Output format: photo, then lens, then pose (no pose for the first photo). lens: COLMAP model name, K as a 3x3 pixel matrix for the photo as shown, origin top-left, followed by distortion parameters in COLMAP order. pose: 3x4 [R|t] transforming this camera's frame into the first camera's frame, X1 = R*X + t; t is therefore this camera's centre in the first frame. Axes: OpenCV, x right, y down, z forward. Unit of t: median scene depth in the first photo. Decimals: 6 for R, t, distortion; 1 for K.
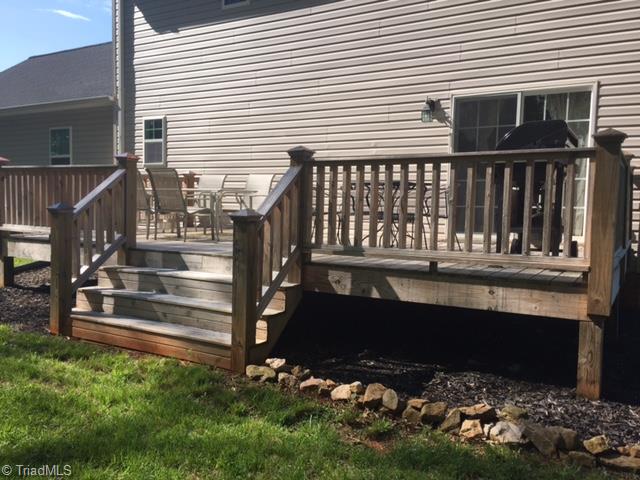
lens RADIAL K [[565.8, 0, 319.0], [0, 565.8, 239.3], [0, 0, 1]] dist [0.043429, 0.001629]
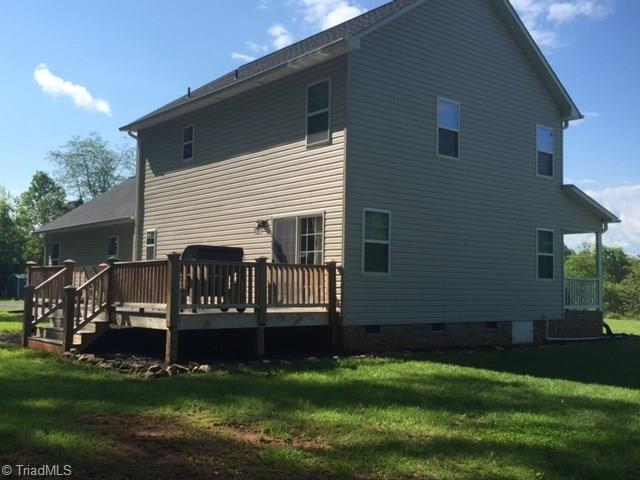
lens RADIAL K [[672.8, 0, 320.5], [0, 672.8, 240.8], [0, 0, 1]] dist [0.000326, 0.000000]
pose [[0.950633, -0.024516, -0.309349, 0.942491], [-0.020998, 0.989508, -0.142945, 0.078693], [0.309608, 0.142384, 0.940144, -0.719404]]
